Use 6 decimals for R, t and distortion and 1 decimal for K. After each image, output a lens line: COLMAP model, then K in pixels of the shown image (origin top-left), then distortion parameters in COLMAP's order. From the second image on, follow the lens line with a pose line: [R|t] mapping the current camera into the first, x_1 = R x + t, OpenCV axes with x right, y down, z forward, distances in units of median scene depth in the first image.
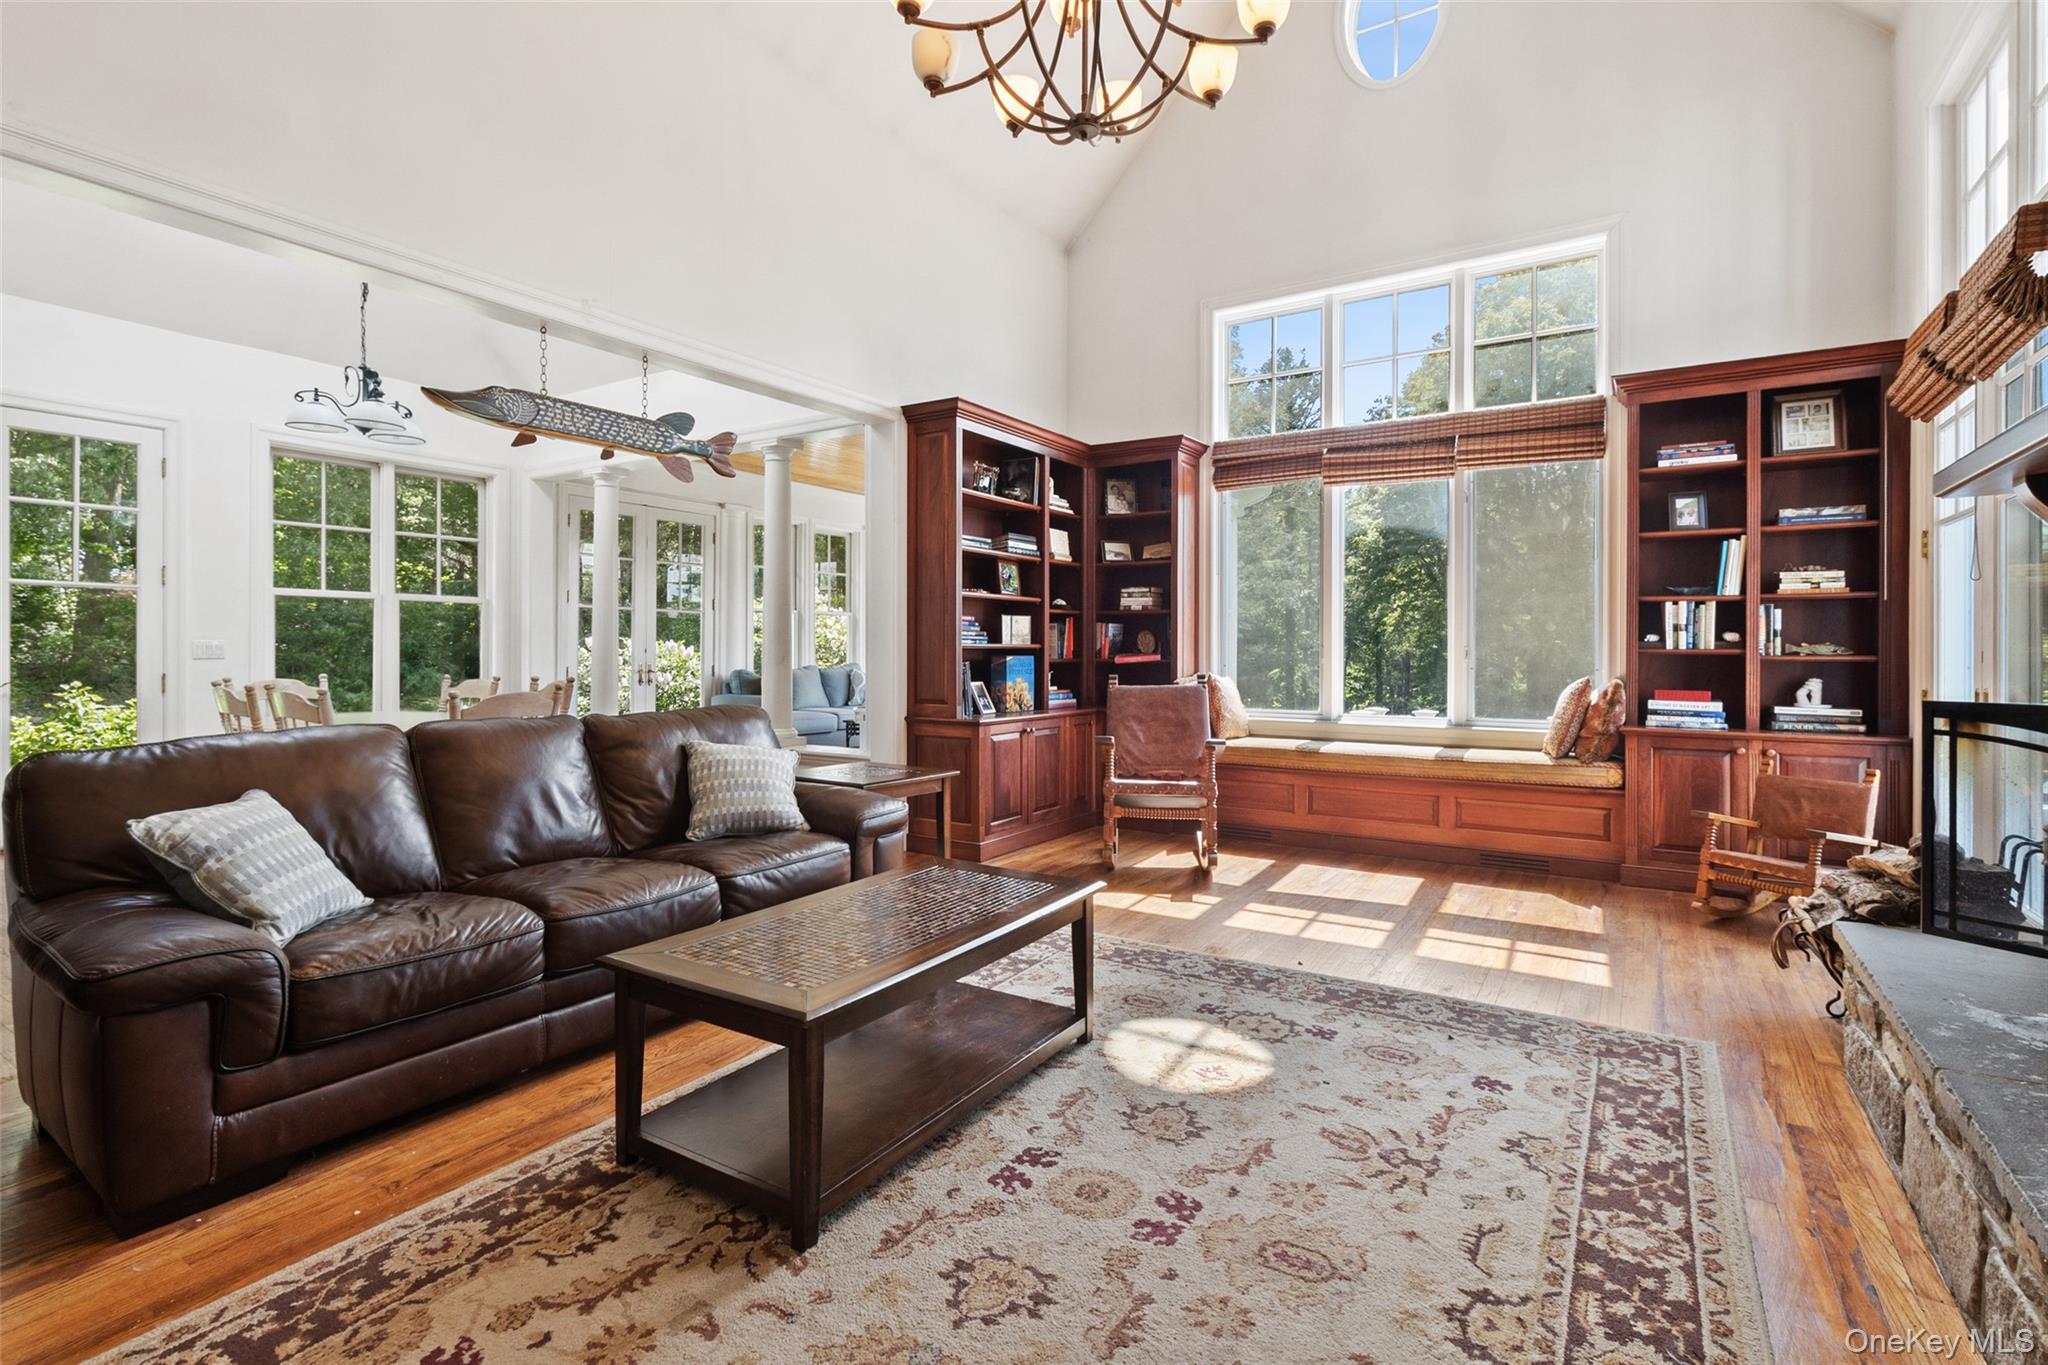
lens RADIAL K [[965.5, 0, 1041.2], [0, 965.5, 643.3], [0, 0, 1]] dist [0.000740, -0.000008]
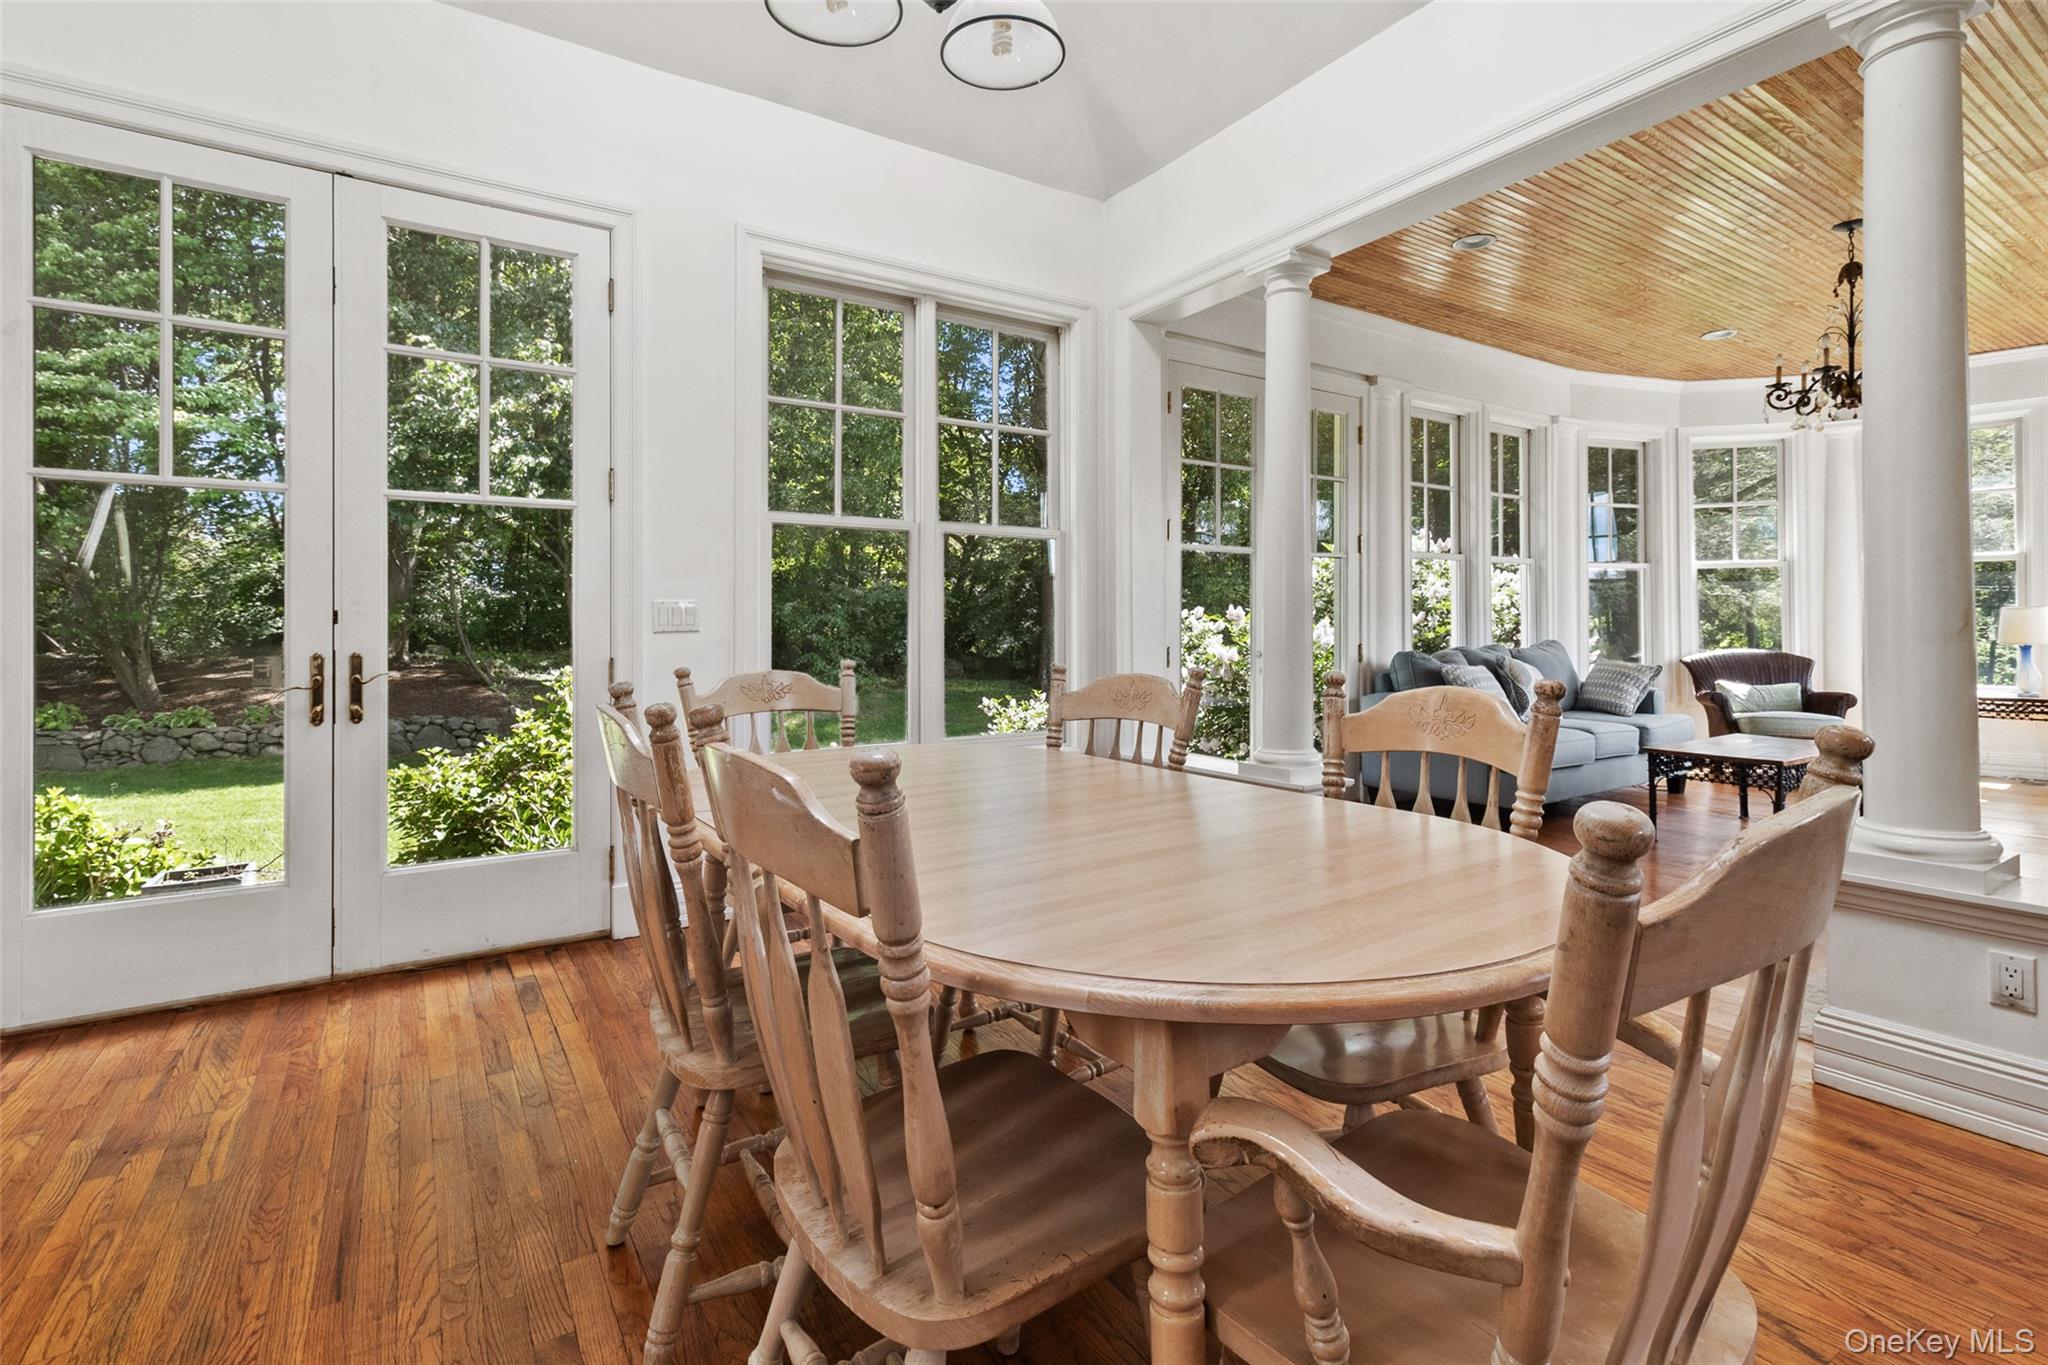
lens RADIAL K [[965.5, 0, 1041.2], [0, 965.5, 643.3], [0, 0, 1]] dist [0.000740, -0.000008]
pose [[0.916575, -0.003117, -0.399851, -0.510372], [0.011322, 0.999771, 0.018159, 0.016562], [0.399702, -0.021171, 0.916400, 0.658475]]
